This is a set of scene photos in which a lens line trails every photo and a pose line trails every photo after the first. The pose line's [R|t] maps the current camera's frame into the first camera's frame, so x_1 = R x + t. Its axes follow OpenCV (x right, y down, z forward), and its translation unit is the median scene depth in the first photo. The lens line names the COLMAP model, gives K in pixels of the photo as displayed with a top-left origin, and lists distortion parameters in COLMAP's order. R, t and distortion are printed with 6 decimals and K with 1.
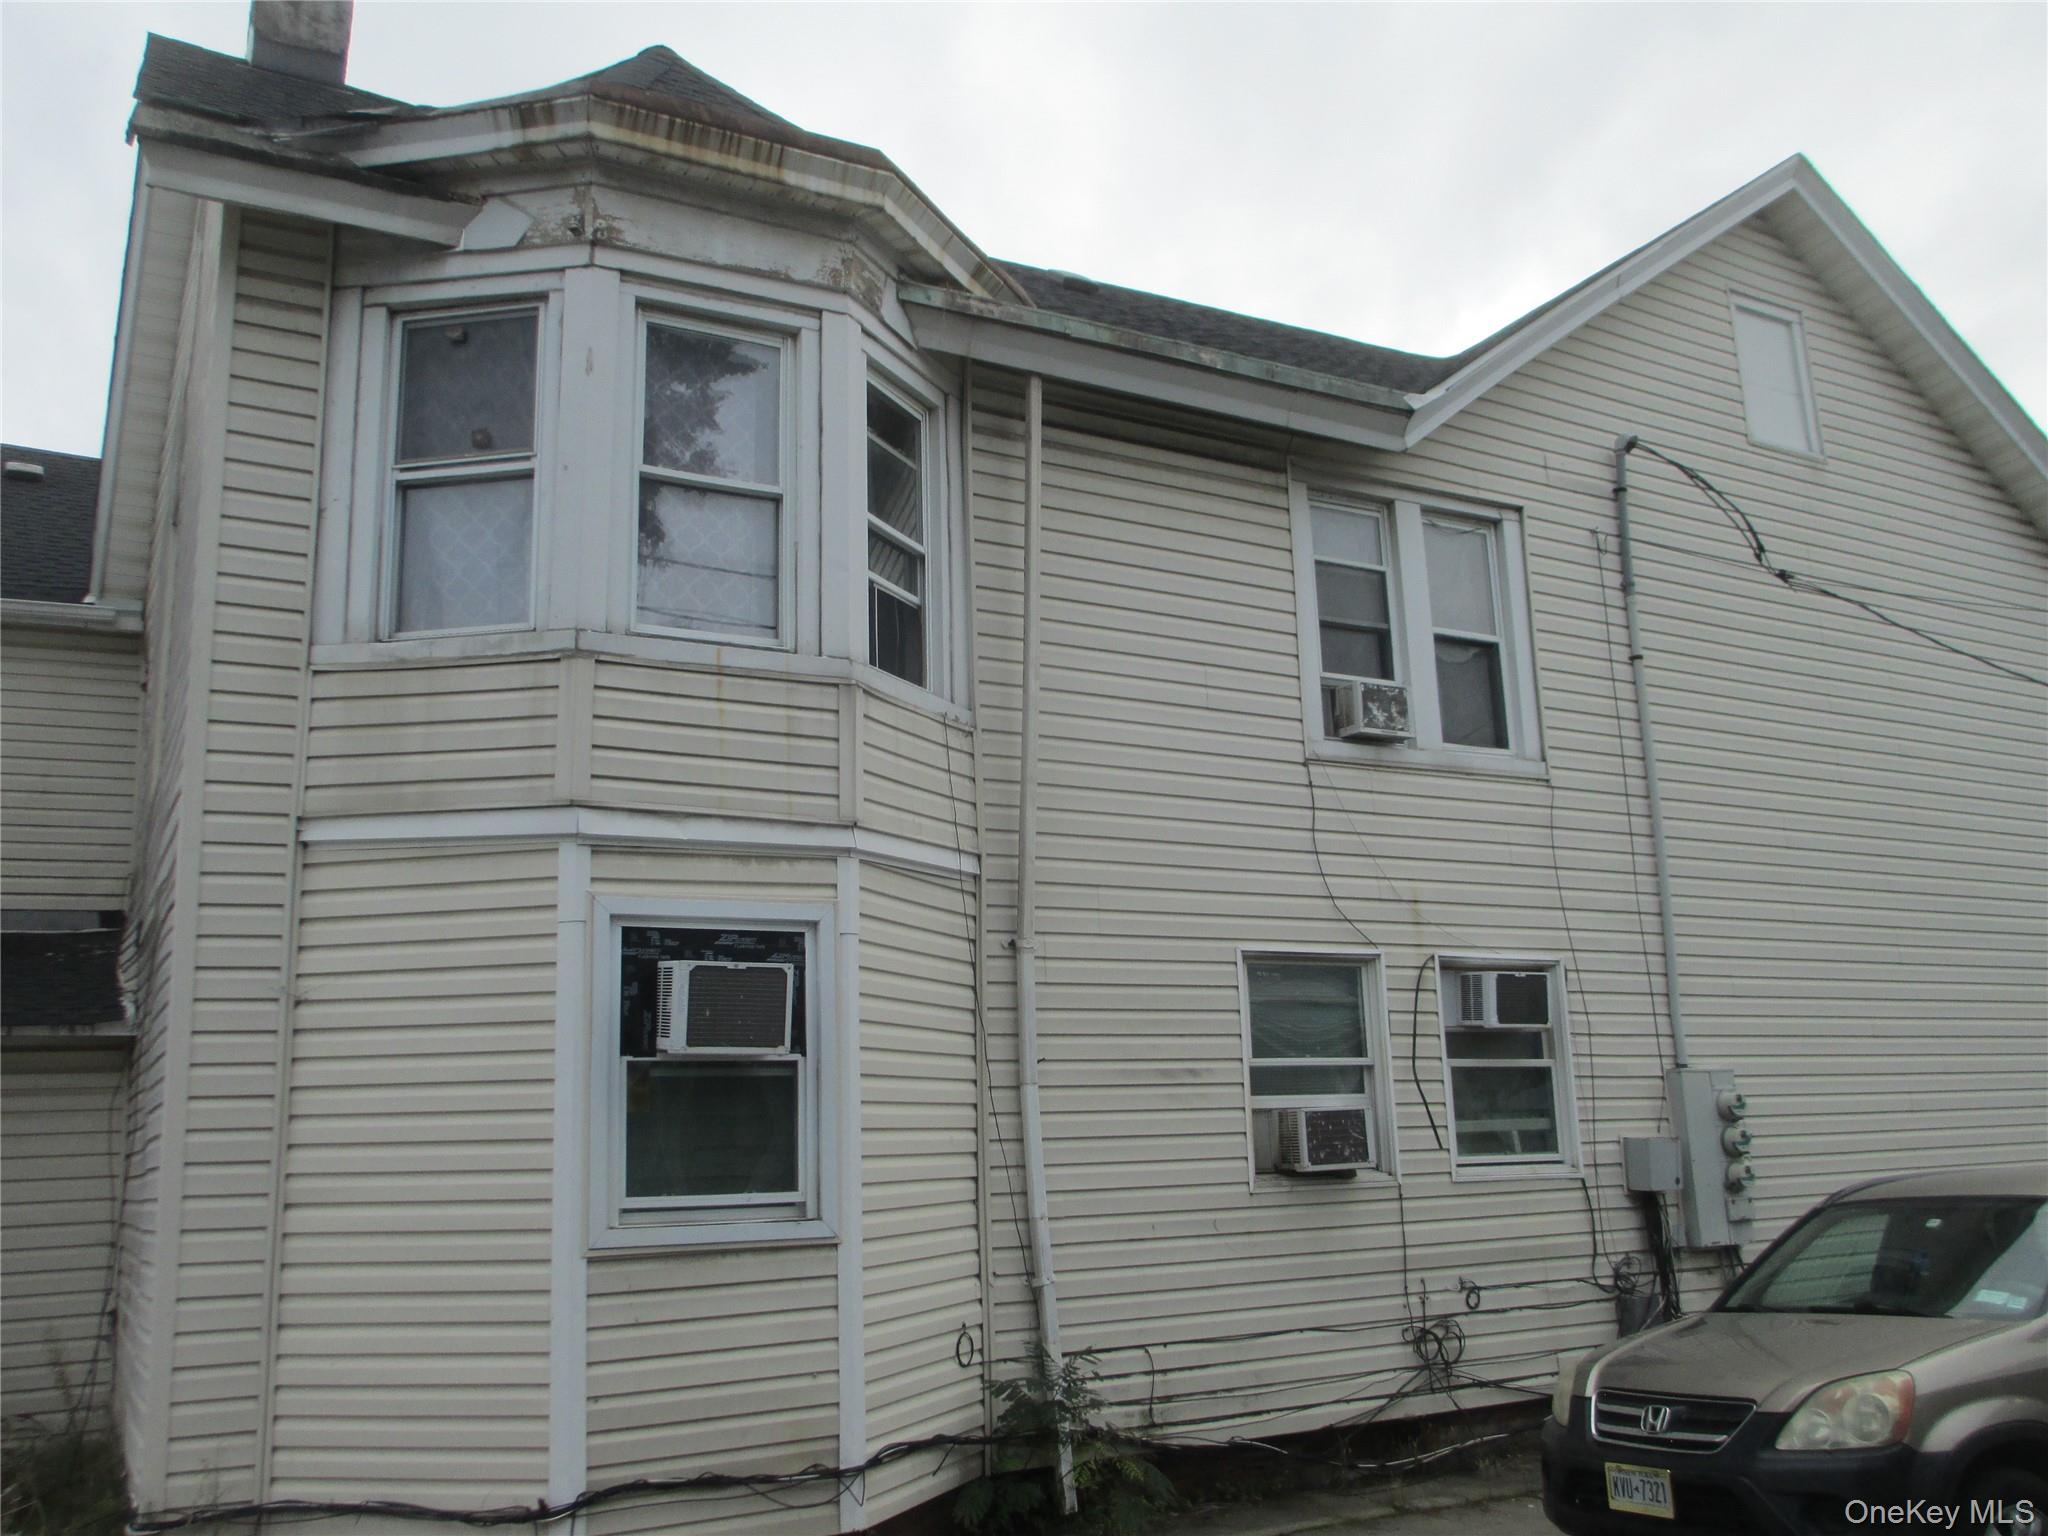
lens RADIAL K [[1747.9, 0, 1024.0], [0, 1747.9, 768.0], [0, 0, 1]] dist [-0.014725, -0.001142]
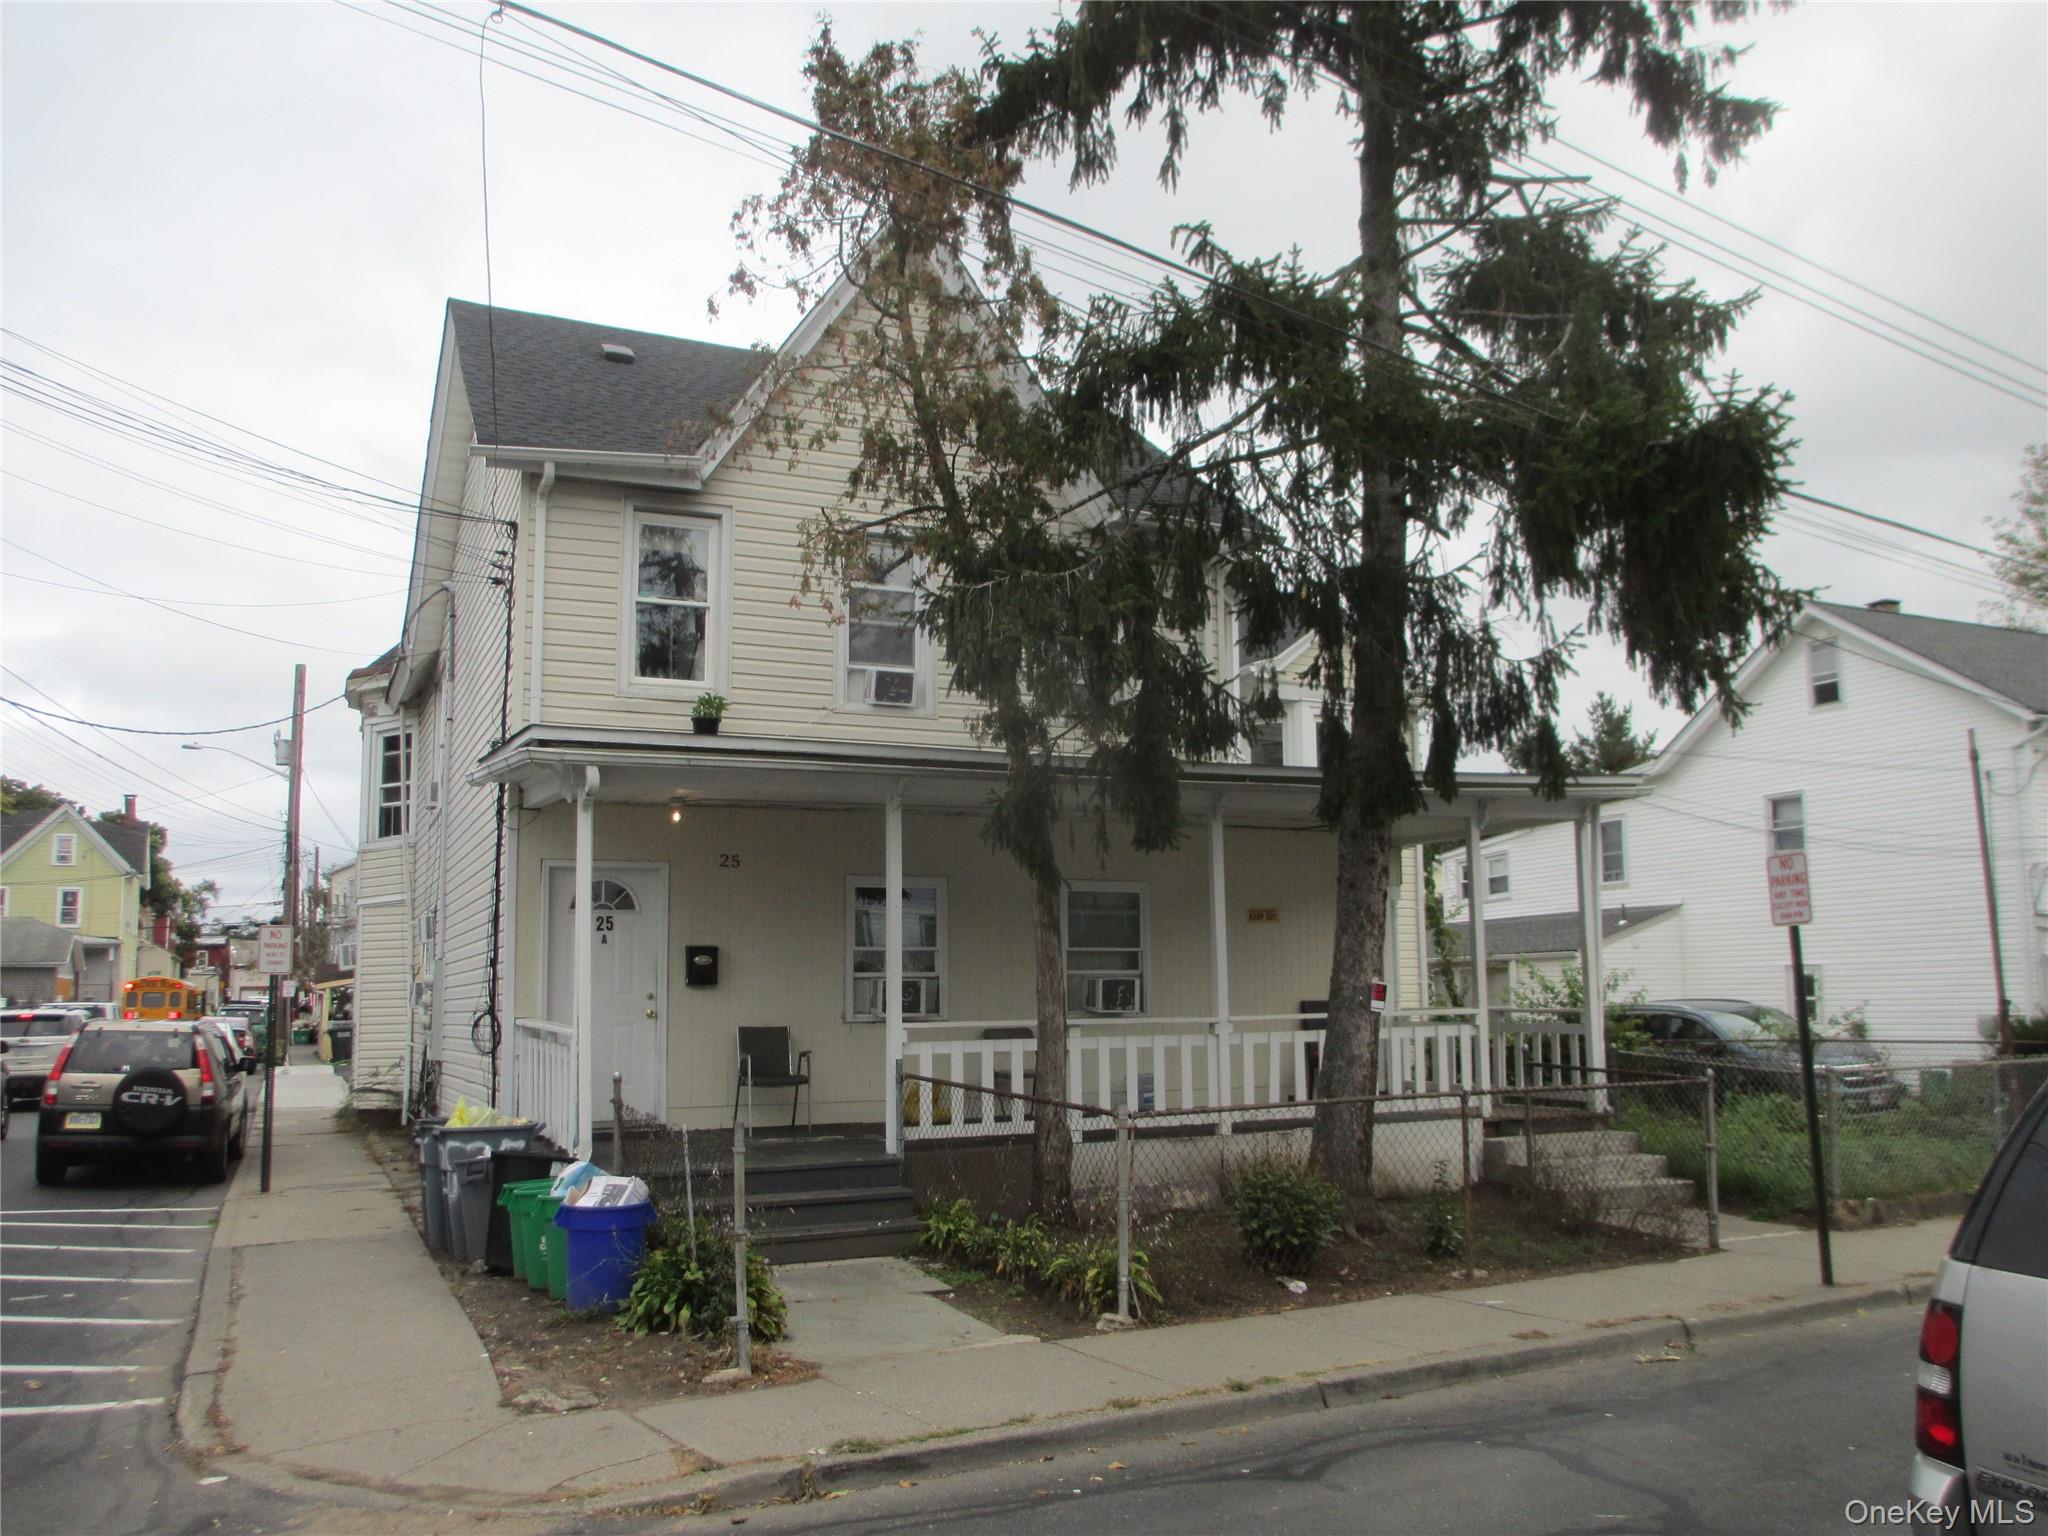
lens RADIAL K [[1678.2, 0, 1032.2], [0, 1678.2, 766.5], [0, 0, 1]] dist [-0.068902, 0.006567]
pose [[-0.085499, -0.104145, -0.990880, 2.229384], [0.238243, 0.963534, -0.121828, 0.366883], [0.967435, -0.246486, -0.057569, 1.915162]]
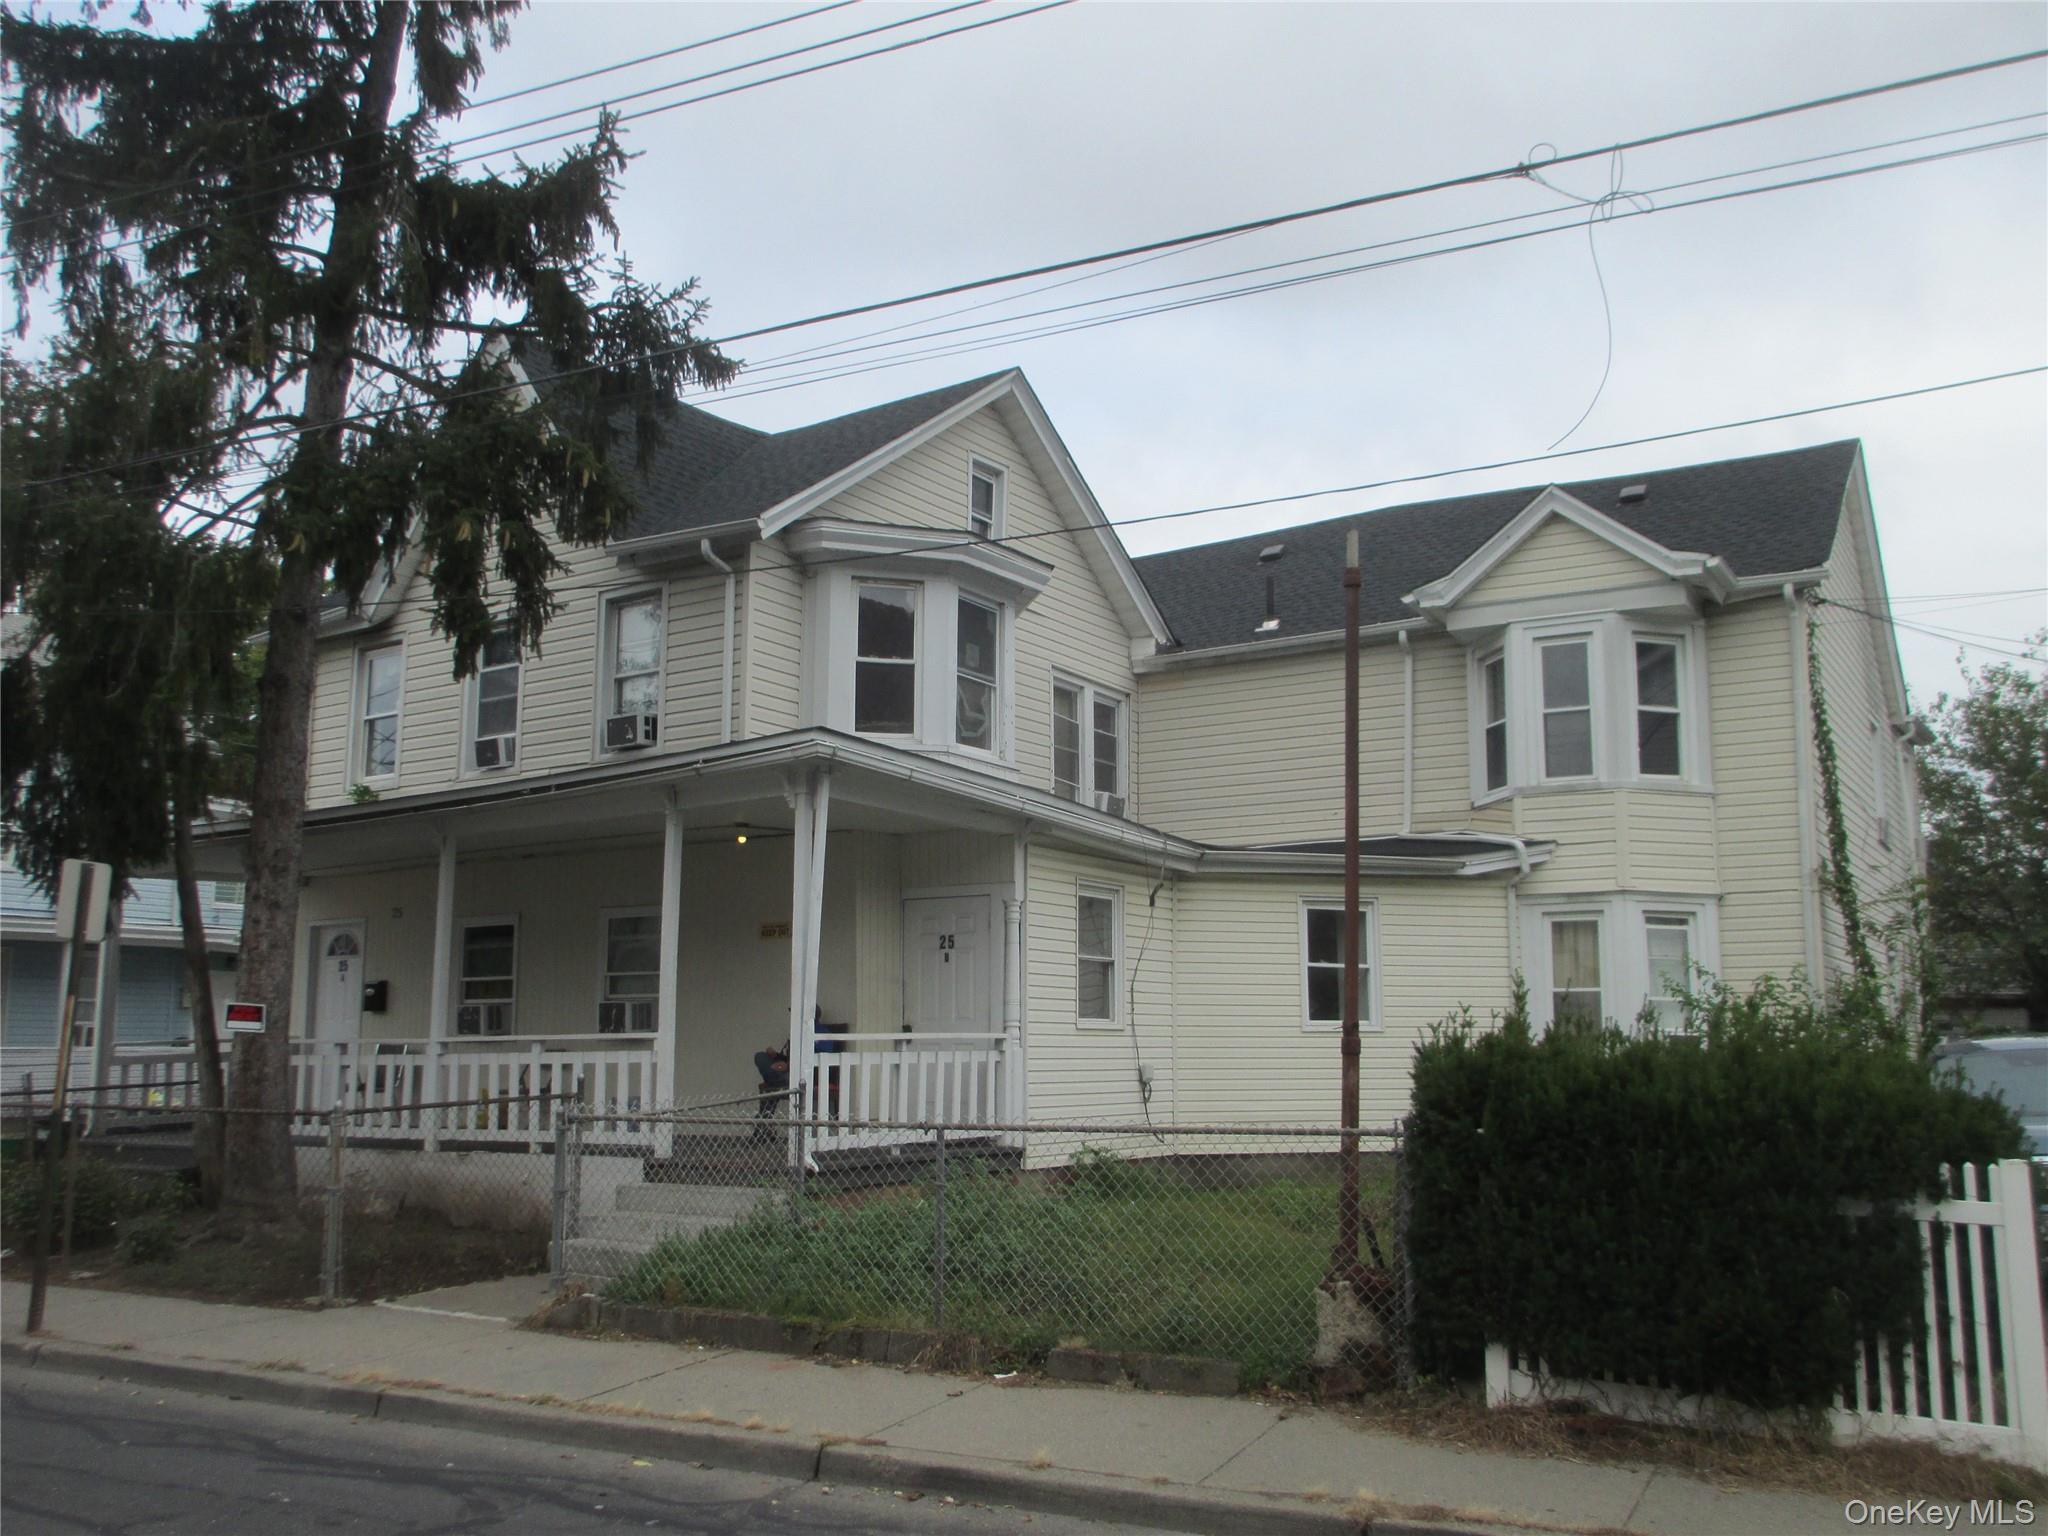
lens RADIAL K [[1747.9, 0, 1024.0], [0, 1747.9, 768.0], [0, 0, 1]] dist [-0.014725, -0.001142]
pose [[-0.886956, -0.040094, -0.460109, 1.105930], [0.133730, 0.931254, -0.338942, 0.784950], [0.442068, -0.362157, -0.820620, 3.438583]]
